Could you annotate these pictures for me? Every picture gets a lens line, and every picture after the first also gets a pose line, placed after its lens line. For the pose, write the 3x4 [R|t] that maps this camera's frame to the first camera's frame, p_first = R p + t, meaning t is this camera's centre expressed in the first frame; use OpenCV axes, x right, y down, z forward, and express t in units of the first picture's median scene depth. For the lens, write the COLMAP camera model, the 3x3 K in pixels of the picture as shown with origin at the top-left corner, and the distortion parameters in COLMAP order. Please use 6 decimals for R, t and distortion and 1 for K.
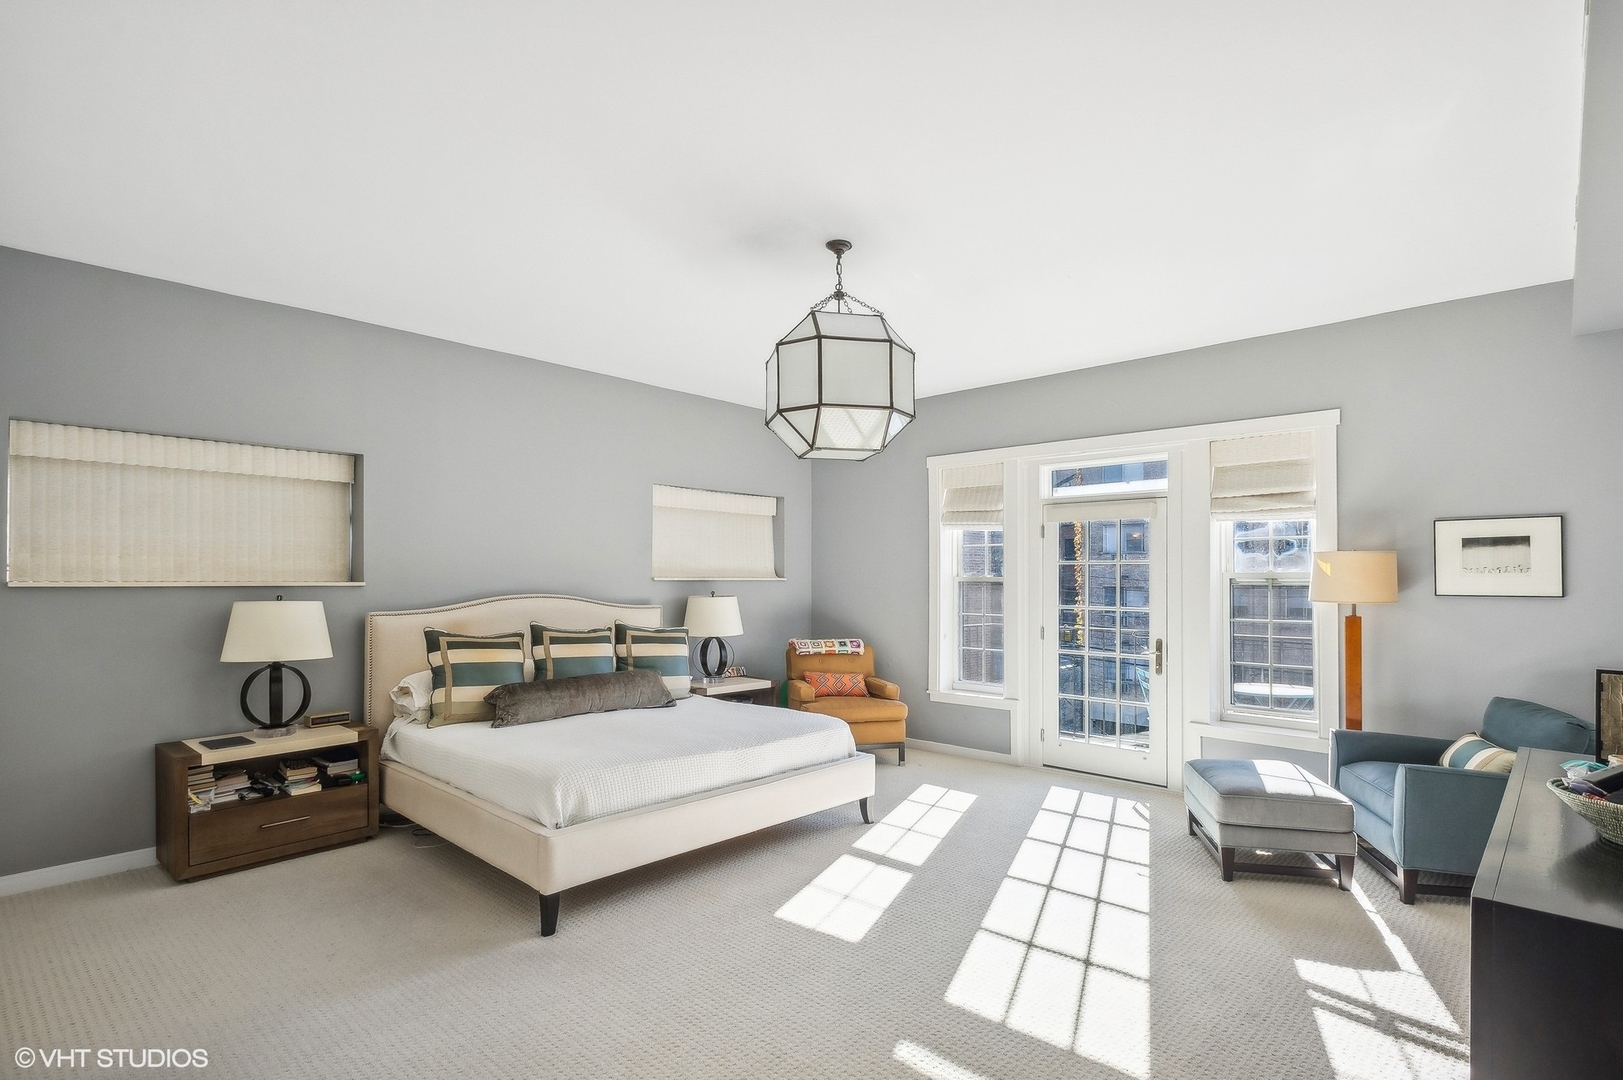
lens RADIAL K [[800.3, 0, 812.0], [0, 800.3, 571.6], [0, 0, 1]] dist [0.003549, 0.000345]
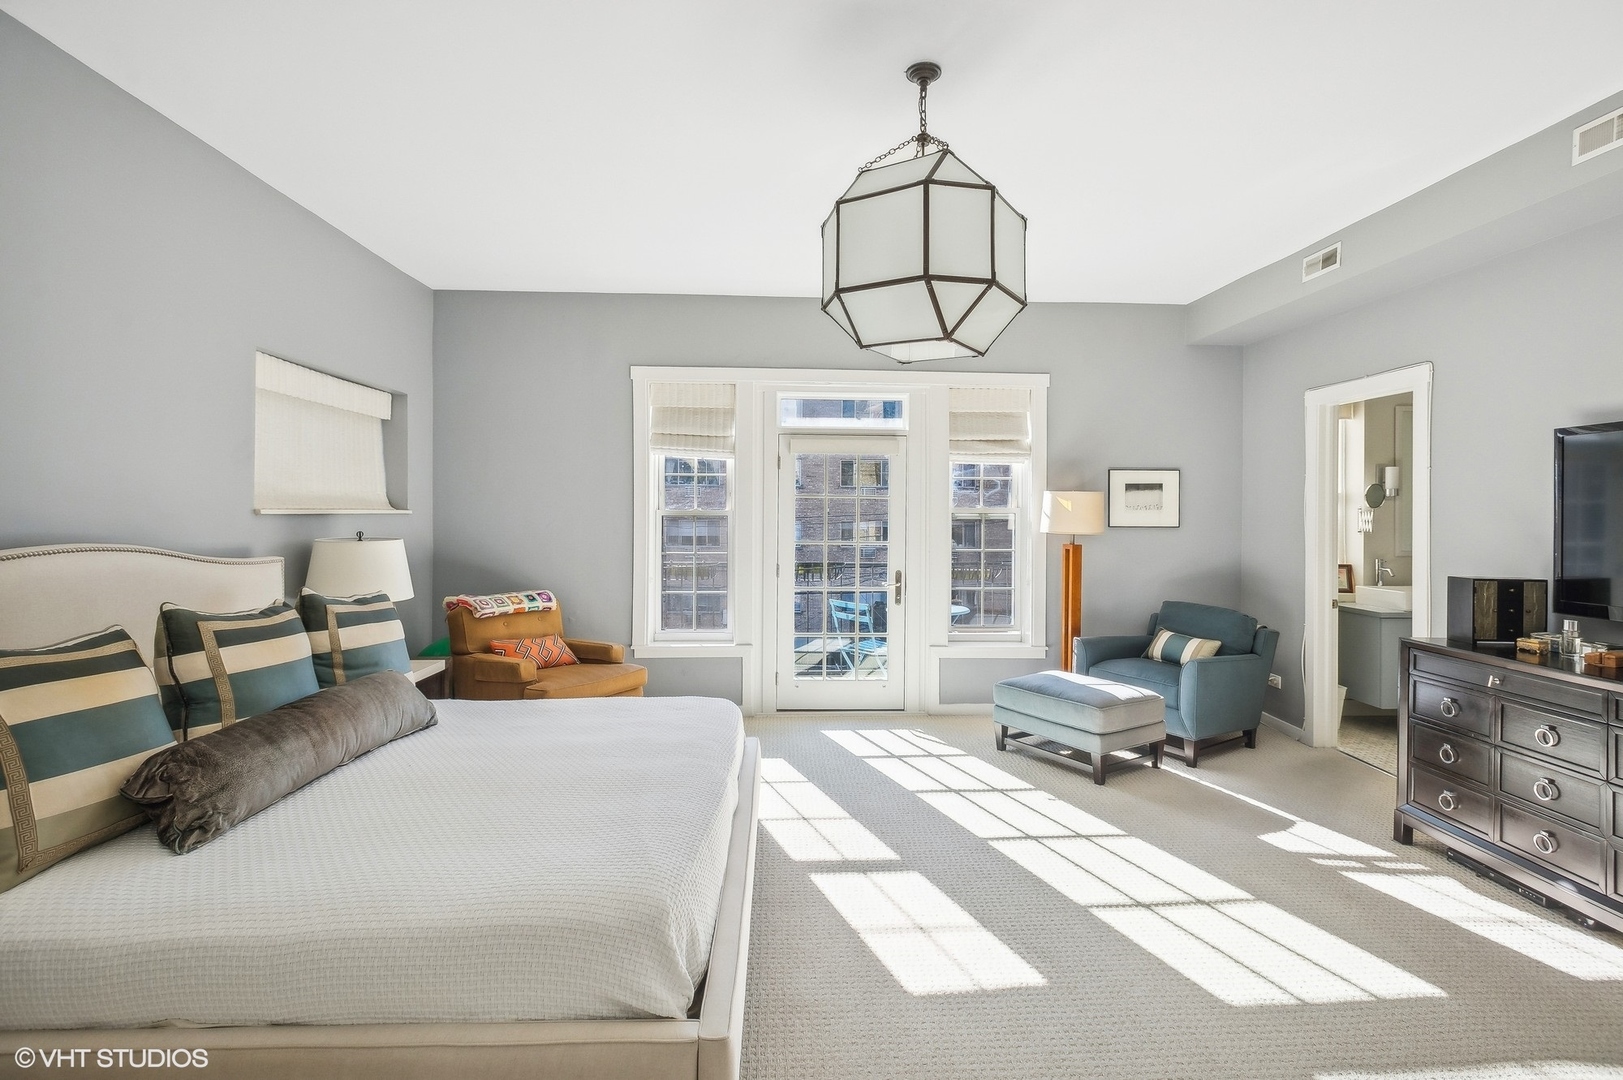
lens RADIAL K [[778.3, 0, 810.7], [0, 778.3, 516.3], [0, 0, 1]] dist [0.001799, 0.000621]
pose [[0.700850, -0.002470, 0.713305, -0.395114], [-0.010321, 0.999854, 0.013603, 0.000299], [-0.713234, -0.016895, 0.700722, 0.389762]]
